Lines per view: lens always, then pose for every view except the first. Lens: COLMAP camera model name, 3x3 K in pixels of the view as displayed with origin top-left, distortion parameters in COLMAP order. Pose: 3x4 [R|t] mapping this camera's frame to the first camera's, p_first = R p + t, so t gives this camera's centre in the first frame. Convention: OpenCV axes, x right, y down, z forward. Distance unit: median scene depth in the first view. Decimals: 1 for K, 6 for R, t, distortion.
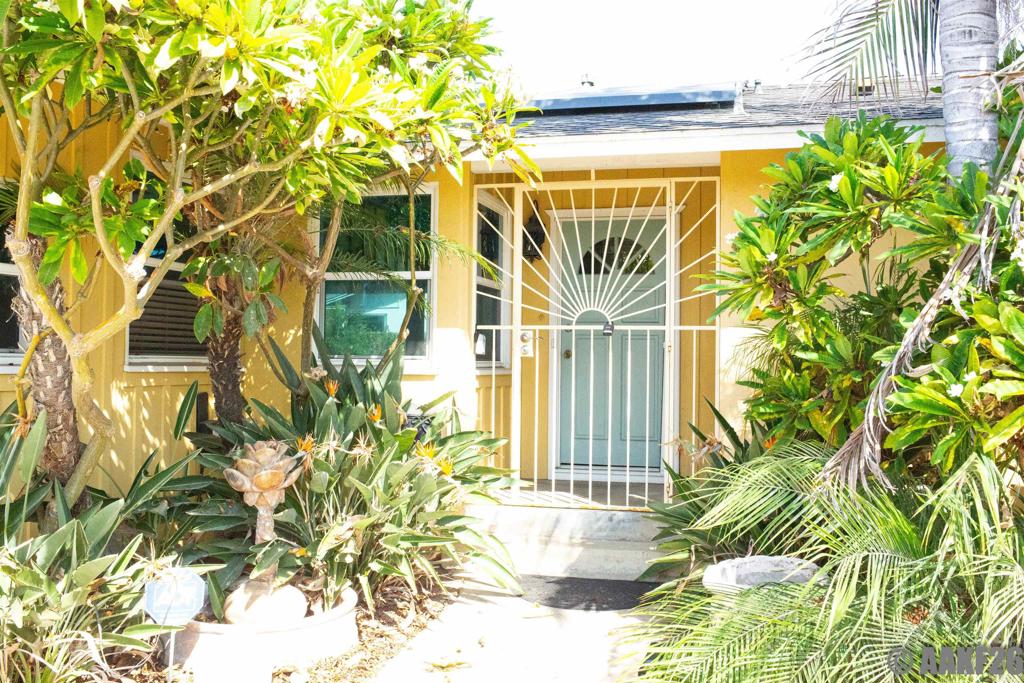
lens RADIAL K [[982.4, 0, 512.0], [0, 982.4, 341.5], [0, 0, 1]] dist [-0.016535, 0.004104]
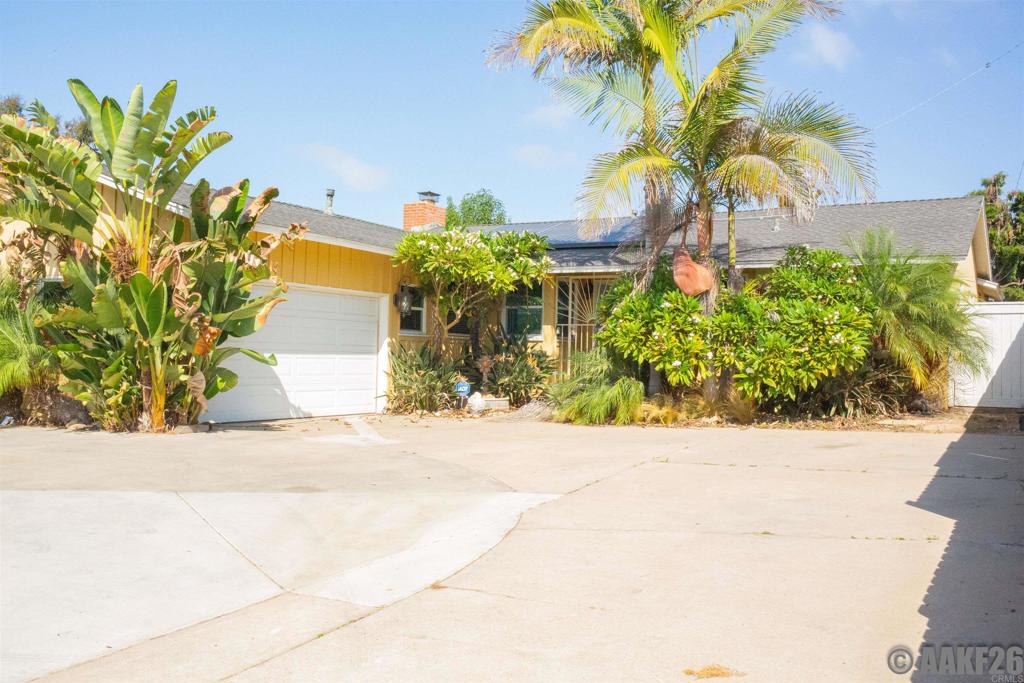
lens RADIAL K [[982.4, 0, 512.0], [0, 982.4, 341.5], [0, 0, 1]] dist [-0.016535, 0.004104]
pose [[0.970774, 0.004609, -0.239953, 0.715163], [-0.005453, 0.999981, -0.002856, 0.059127], [0.239935, 0.004081, 0.970780, -2.504022]]
